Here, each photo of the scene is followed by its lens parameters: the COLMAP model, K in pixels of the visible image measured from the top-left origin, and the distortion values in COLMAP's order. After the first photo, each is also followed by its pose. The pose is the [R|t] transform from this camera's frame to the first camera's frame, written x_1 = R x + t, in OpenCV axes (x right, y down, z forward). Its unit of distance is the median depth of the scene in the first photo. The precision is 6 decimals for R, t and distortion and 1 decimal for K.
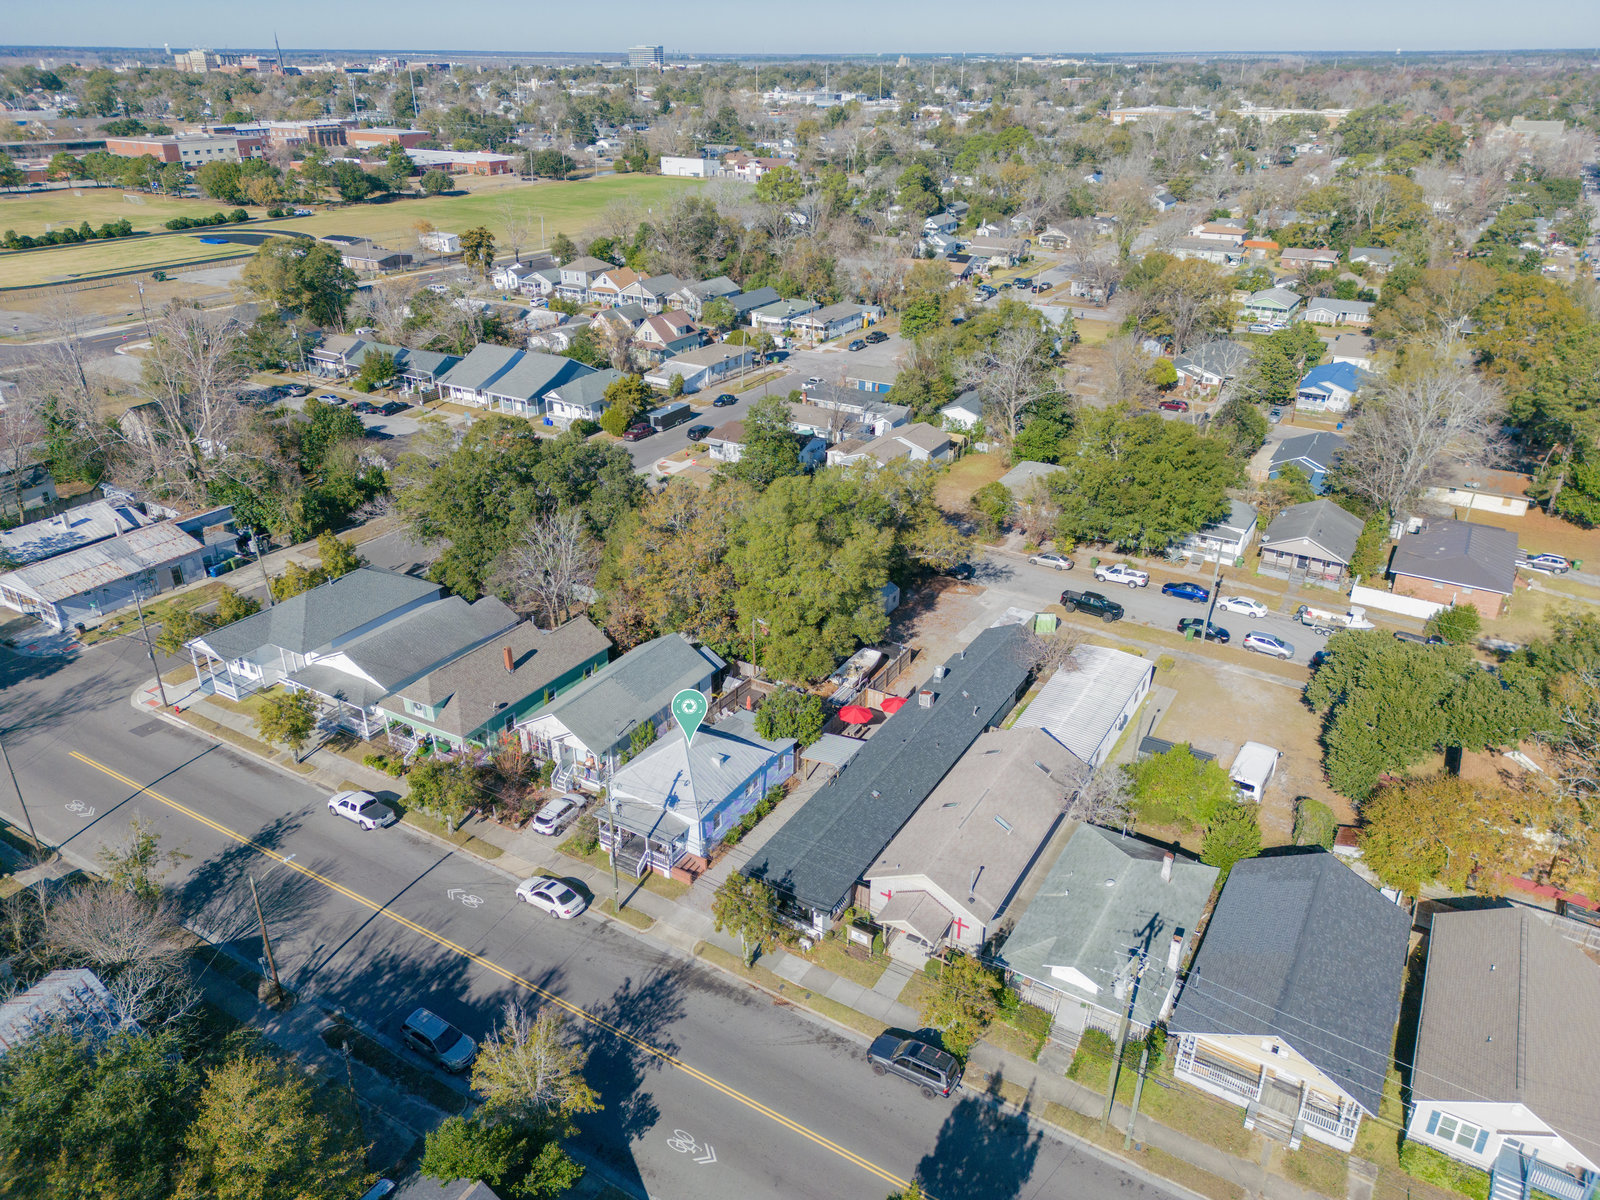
lens RADIAL K [[1108.1, 0, 799.8], [0, 1108.1, 618.5], [0, 0, 1]] dist [0.071356, -0.060129]
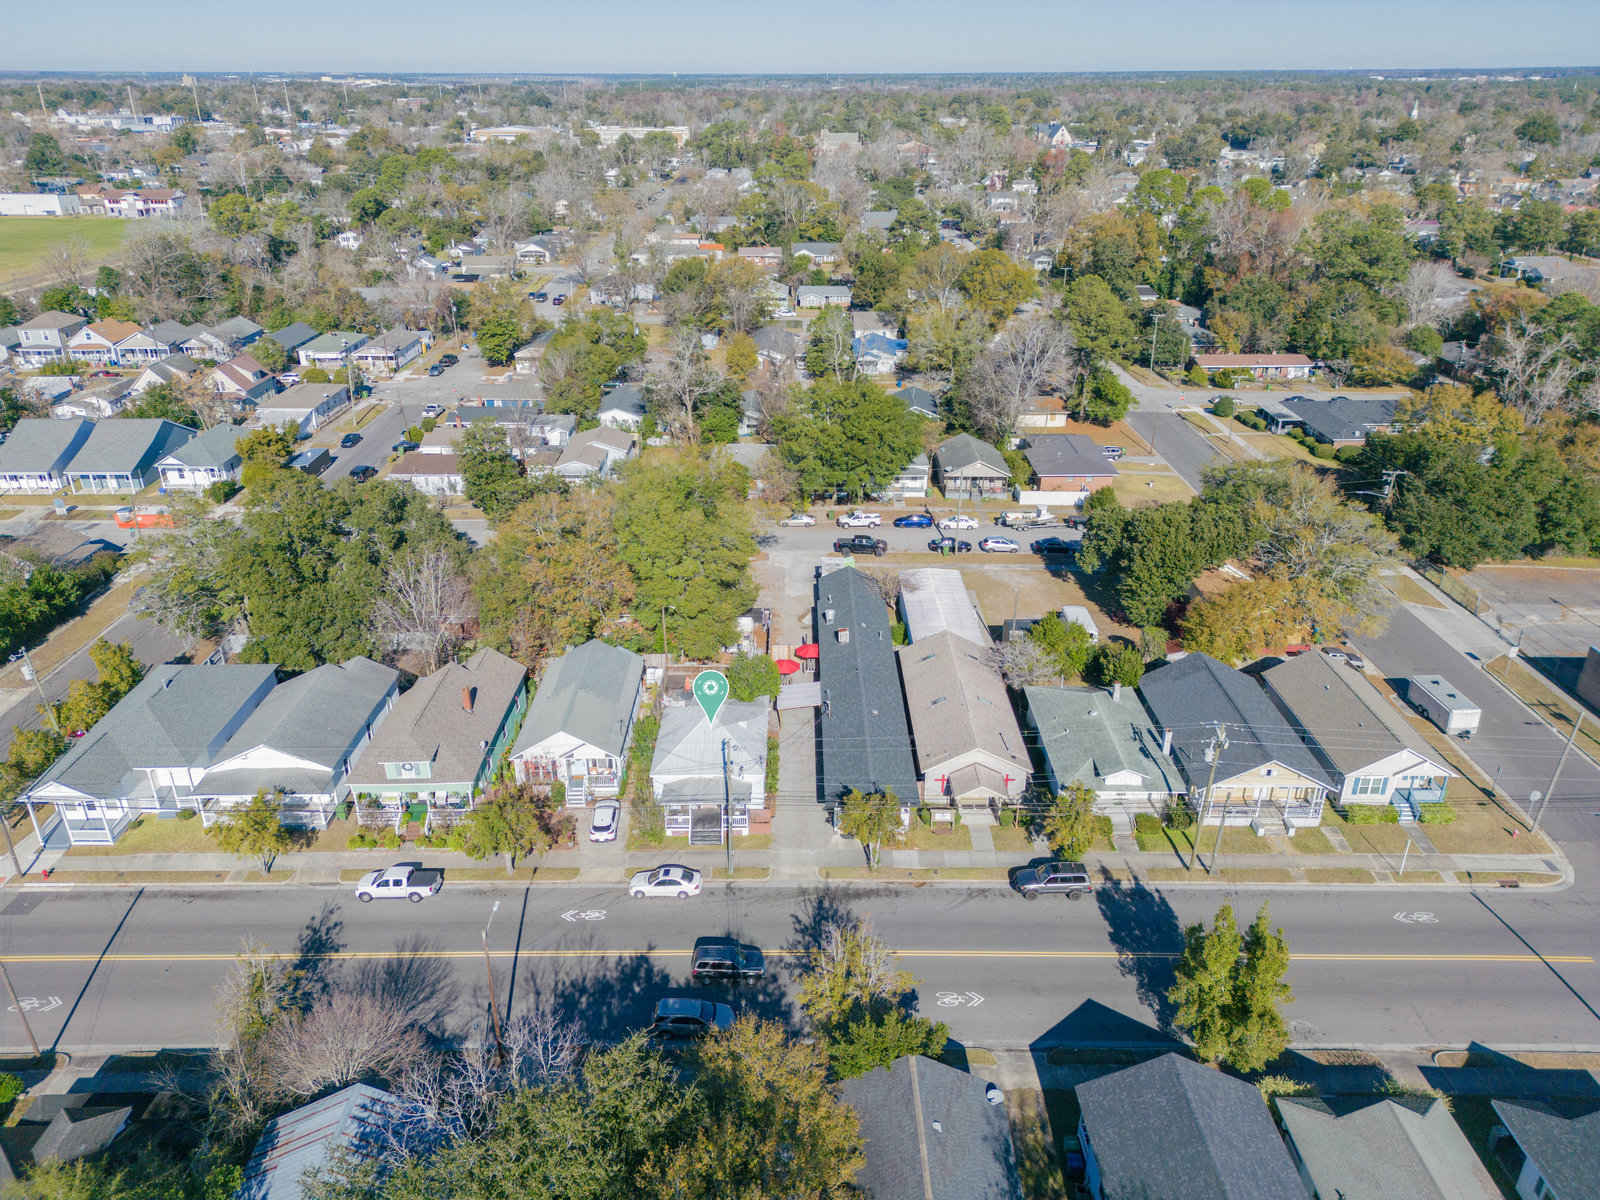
lens RADIAL K [[1119.7, 0, 800.0], [0, 1119.7, 600.0], [0, 0, 1]] dist [0.069228, -0.062764]
pose [[0.855401, -0.222635, 0.467677, -0.326552], [0.237099, 0.971064, 0.028604, -0.005029], [-0.460513, 0.086418, 0.883436, -0.004714]]
